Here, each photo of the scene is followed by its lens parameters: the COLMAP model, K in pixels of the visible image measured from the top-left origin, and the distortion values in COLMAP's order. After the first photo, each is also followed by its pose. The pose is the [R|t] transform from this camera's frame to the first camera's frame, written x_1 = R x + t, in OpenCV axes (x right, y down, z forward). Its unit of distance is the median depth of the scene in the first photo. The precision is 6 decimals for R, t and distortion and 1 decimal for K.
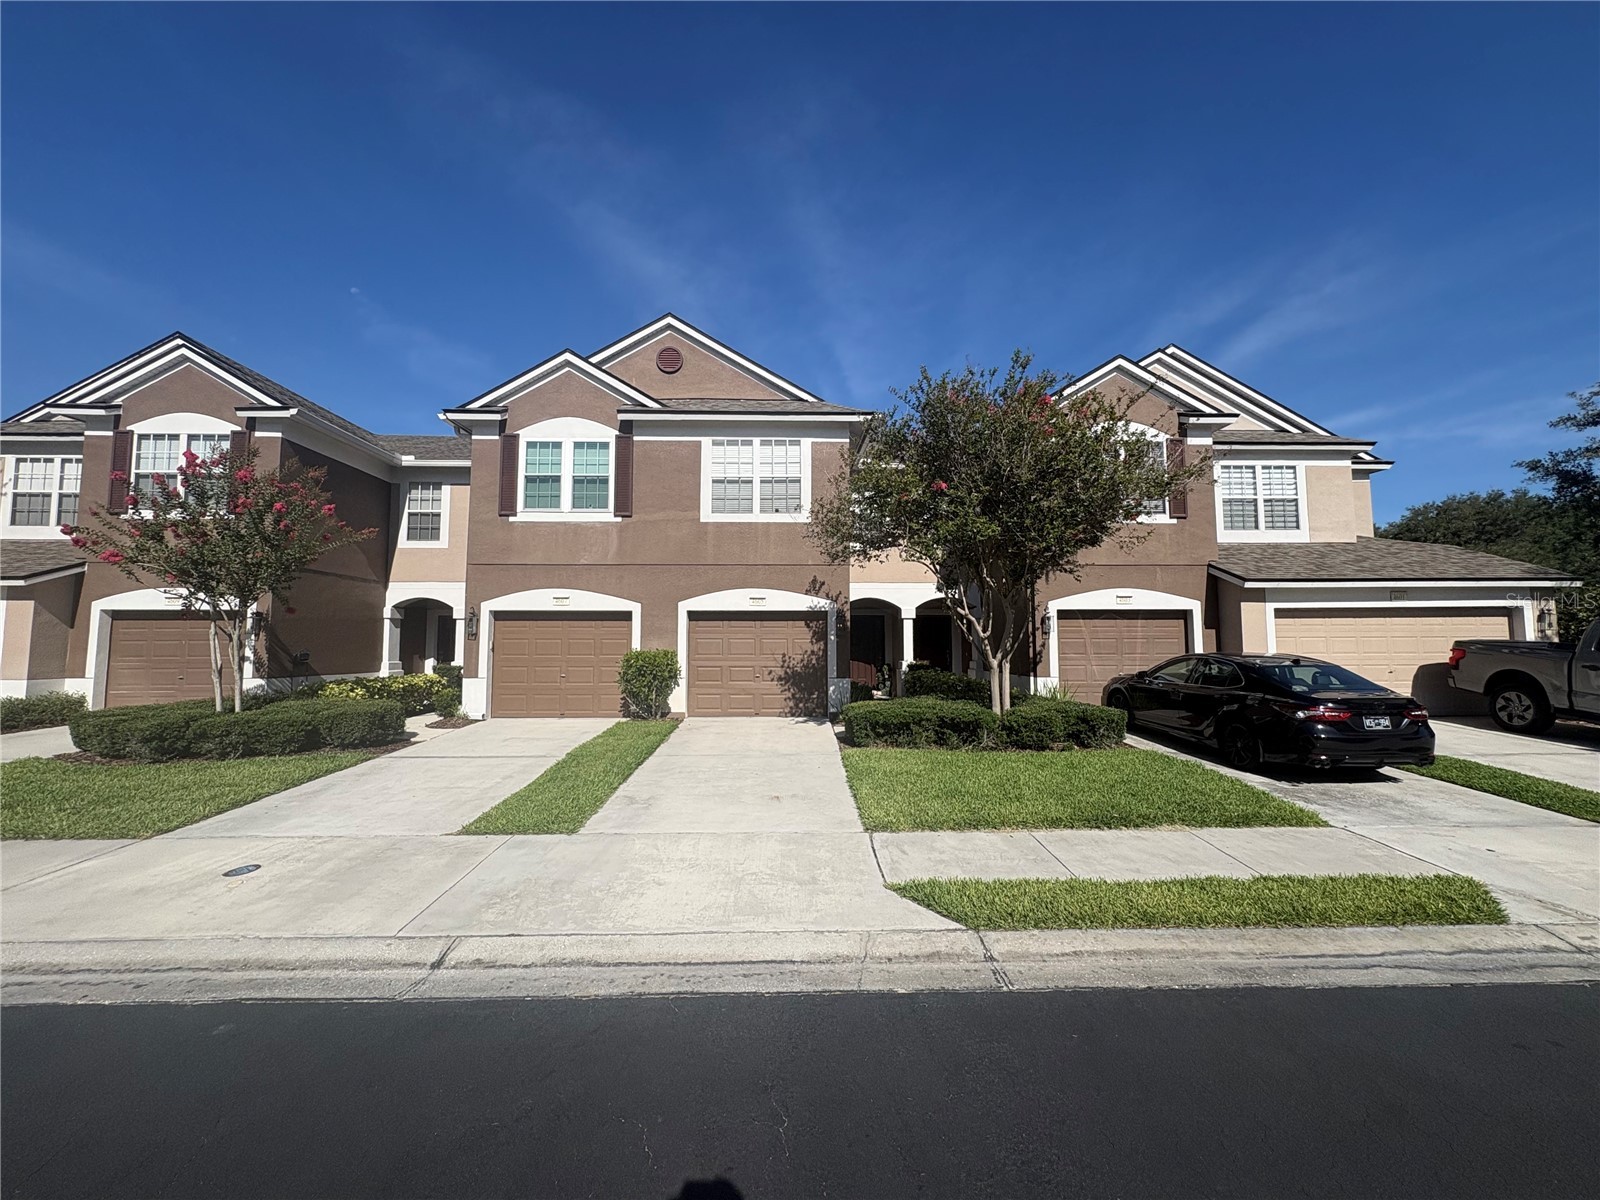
lens RADIAL K [[638.9, 0, 800.0], [0, 638.9, 600.0], [0, 0, 1]] dist [0.000363, 0.000054]
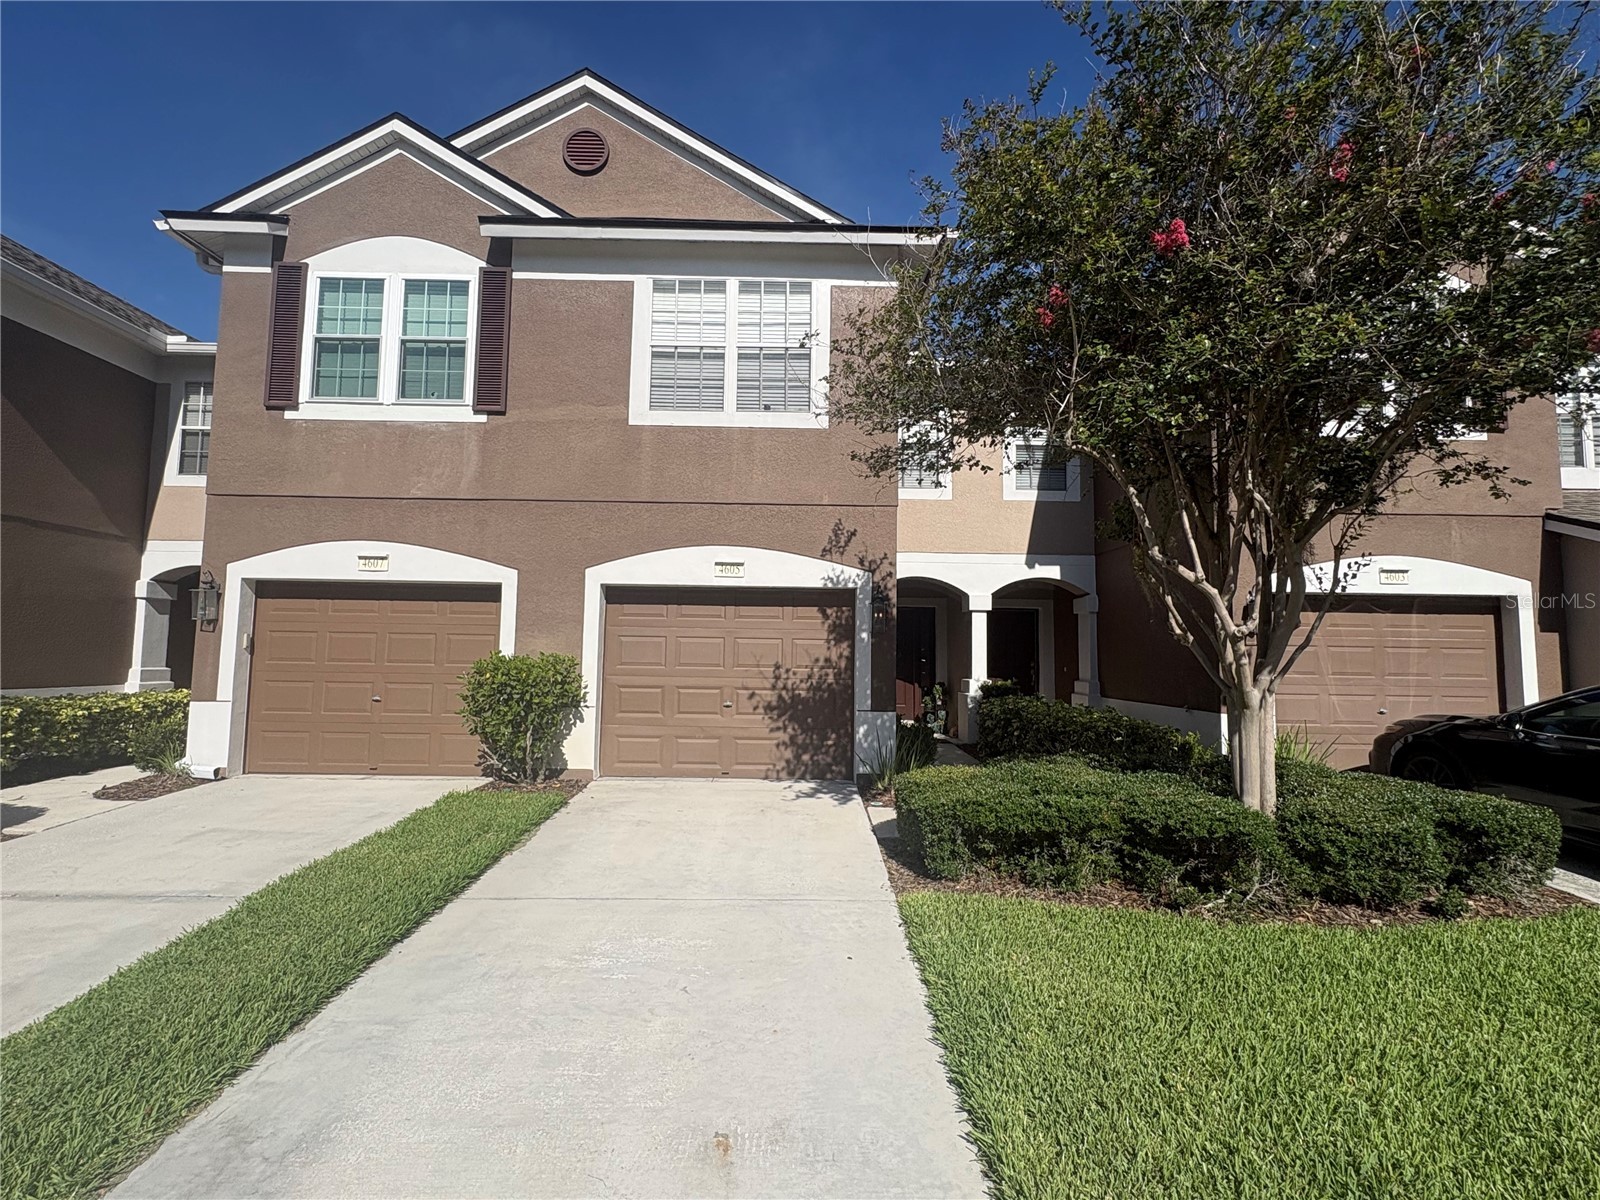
lens RADIAL K [[754.3, 0, 800.0], [0, 754.3, 600.0], [0, 0, 1]] dist [0.000838, -0.000115]
pose [[0.999874, 0.014521, -0.006474, -0.000828], [-0.014524, 0.999894, -0.000410, 0.027494], [0.006467, 0.000504, 0.999979, 0.344748]]
